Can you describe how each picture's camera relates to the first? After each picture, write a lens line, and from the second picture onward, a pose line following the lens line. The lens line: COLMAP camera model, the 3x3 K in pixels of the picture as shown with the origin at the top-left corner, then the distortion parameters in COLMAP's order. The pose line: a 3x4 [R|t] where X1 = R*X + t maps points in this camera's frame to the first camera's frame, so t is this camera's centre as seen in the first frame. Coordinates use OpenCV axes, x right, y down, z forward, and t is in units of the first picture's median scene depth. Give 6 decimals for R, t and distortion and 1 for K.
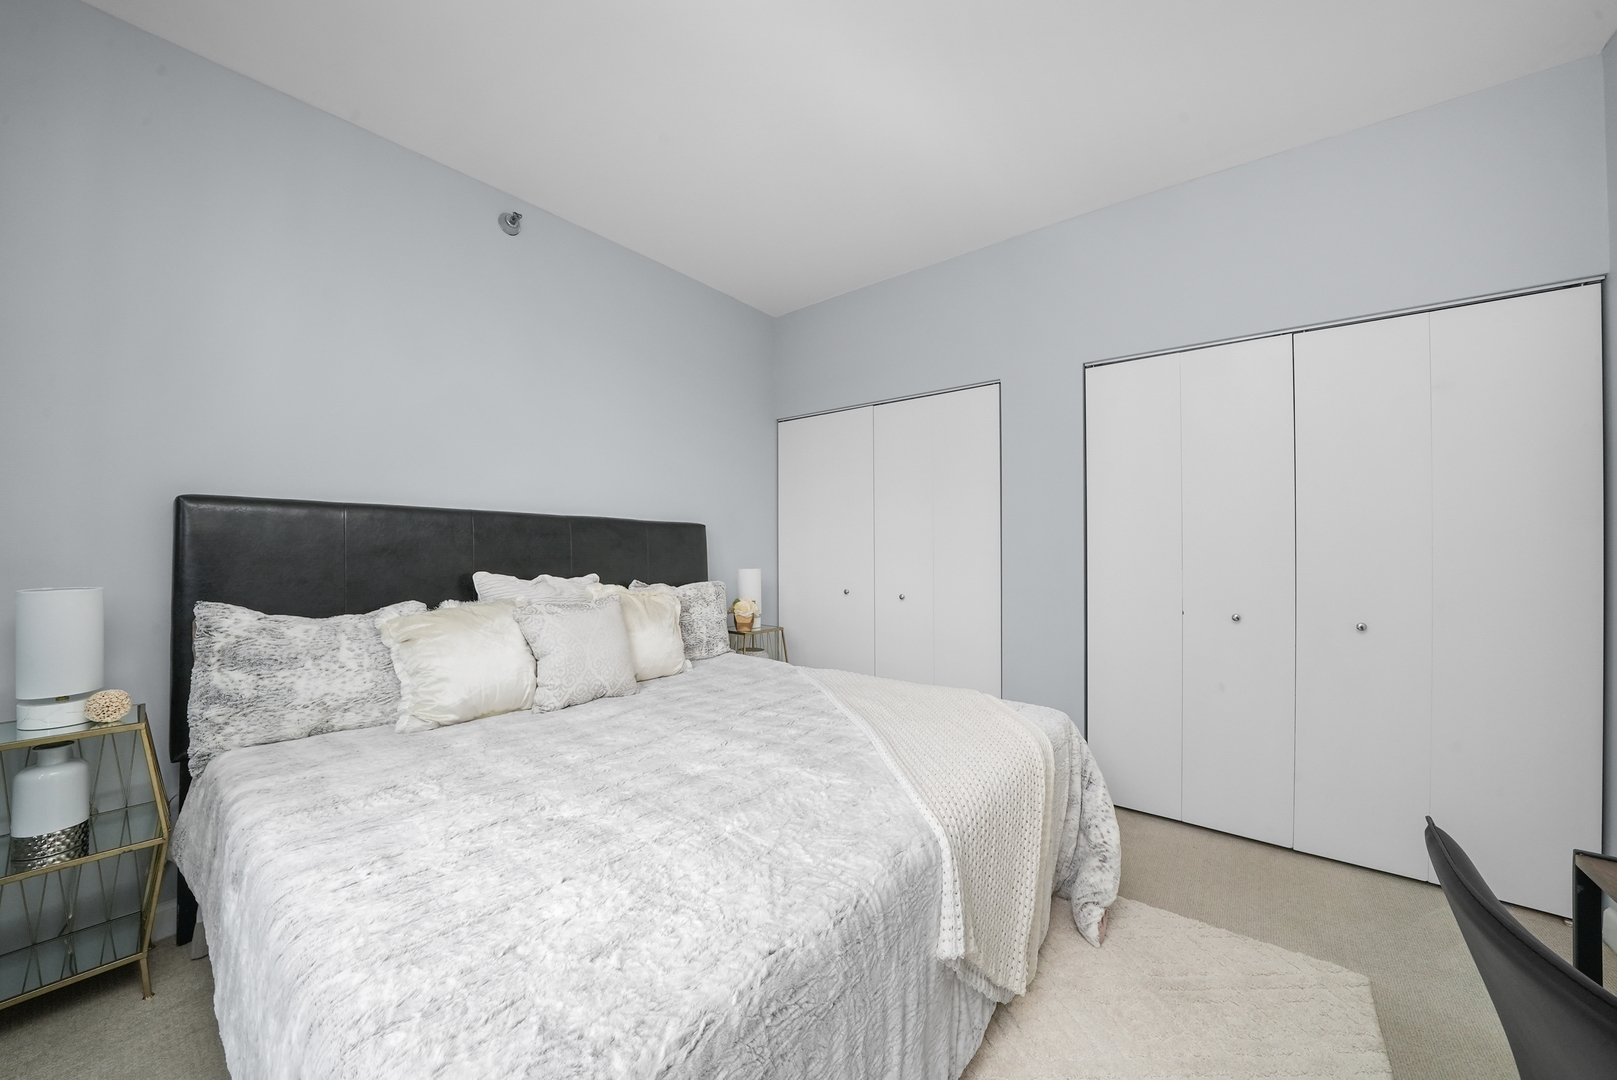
lens RADIAL K [[564.6, 0, 817.0], [0, 564.6, 540.1], [0, 0, 1]] dist [-0.021814, 0.000203]
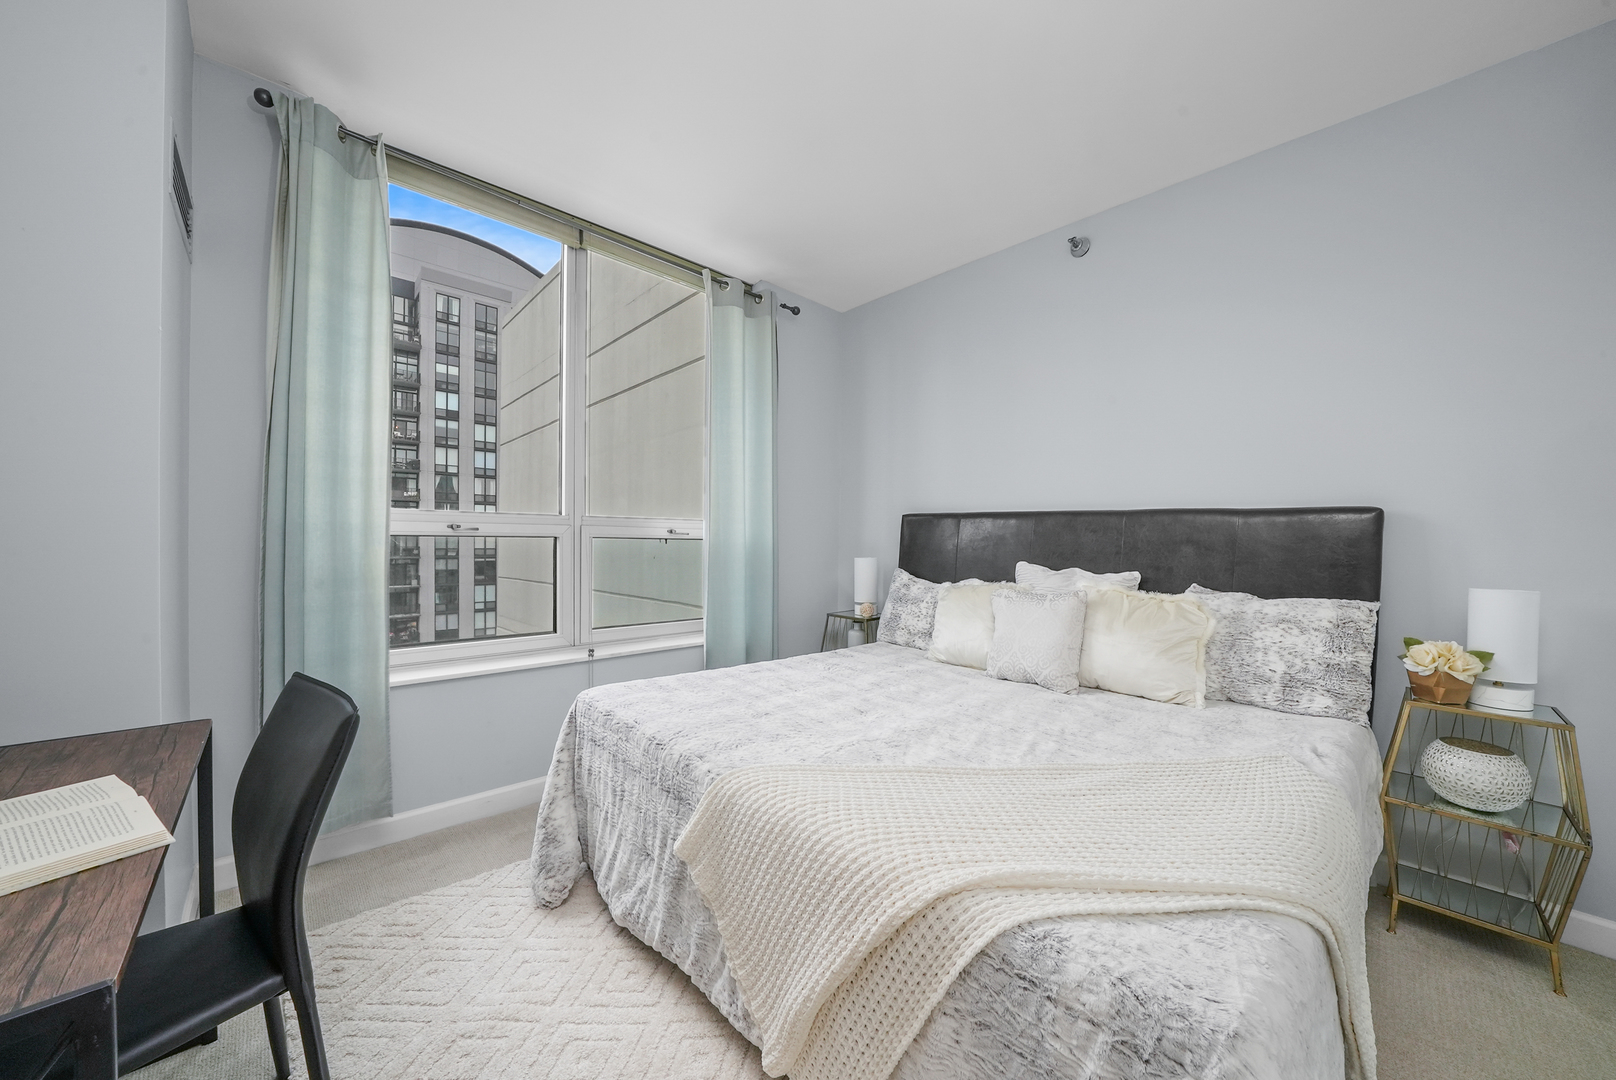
lens RADIAL K [[574.5, 0, 796.0], [0, 574.5, 547.8], [0, 0, 1]] dist [-0.024582, 0.000079]
pose [[-0.160471, 0.008723, -0.987002, 0.838817], [-0.002541, 0.999954, 0.009251, 0.018281], [0.987037, 0.003993, -0.160441, 0.824651]]
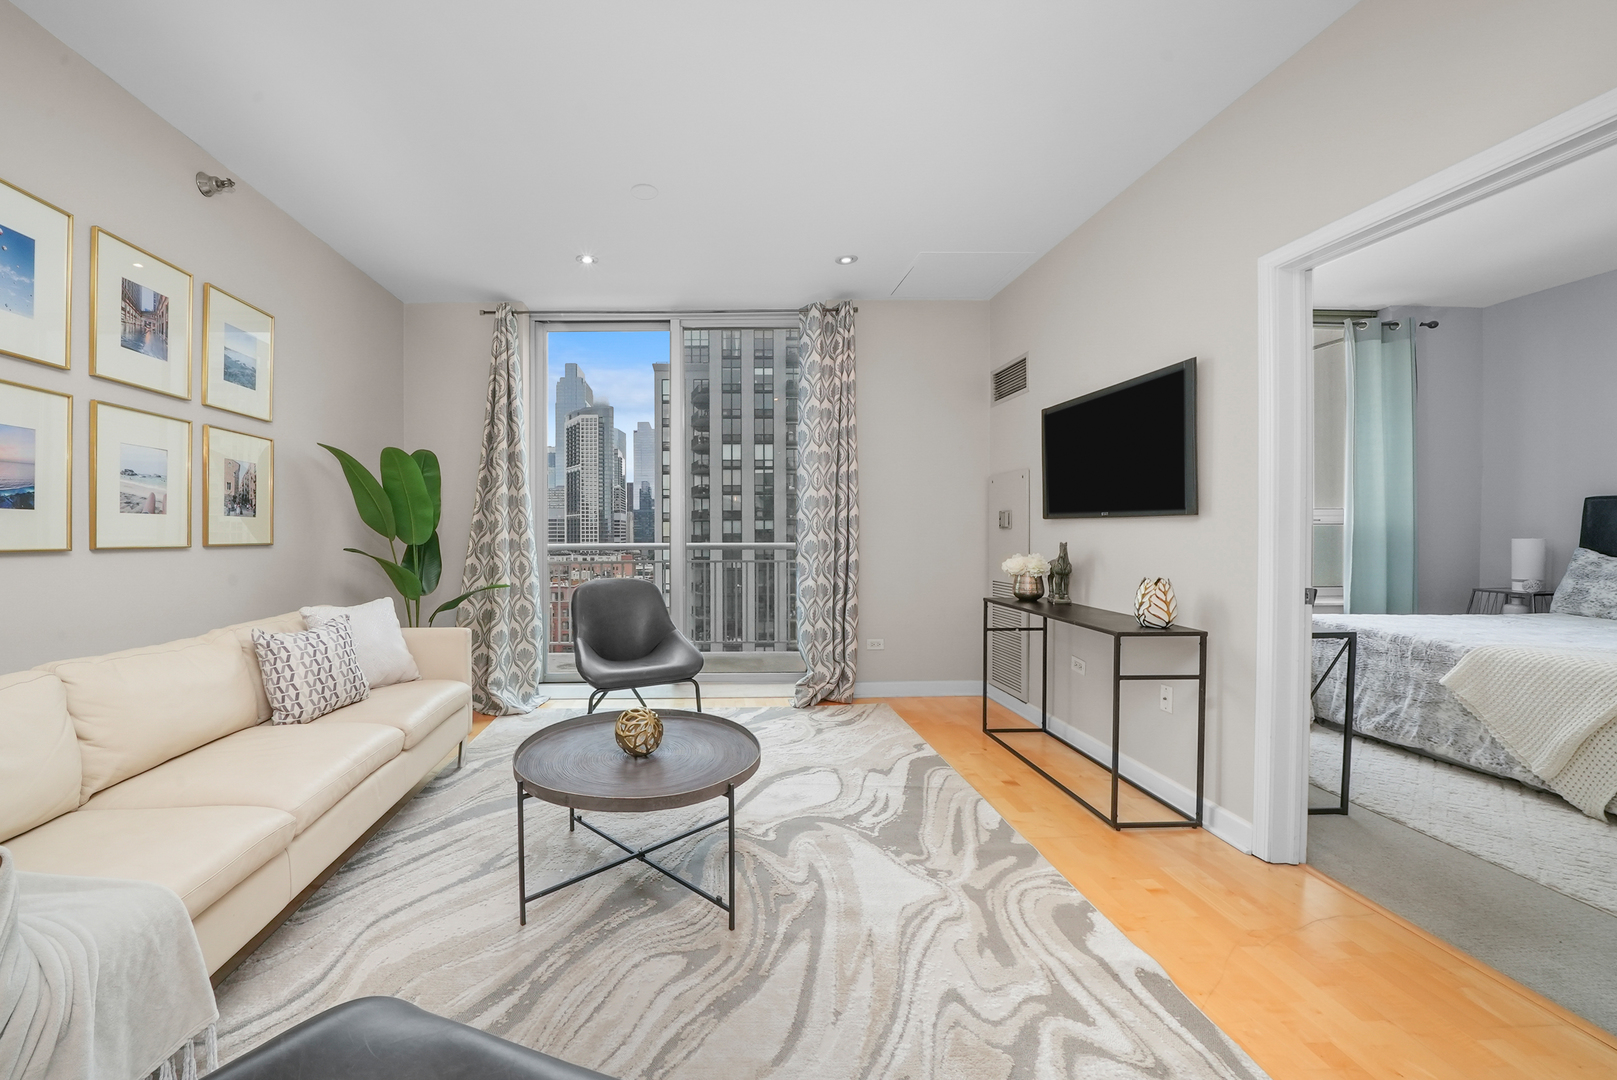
lens RADIAL K [[612.5, 0, 705.2], [0, 612.5, 539.4], [0, 0, 1]] dist [-0.027331, 0.002659]
pose [[-0.785343, 0.016885, -0.618831, 2.487476], [0.010430, 0.999847, 0.014045, 0.012186], [0.618973, 0.004576, -0.785399, 0.576859]]
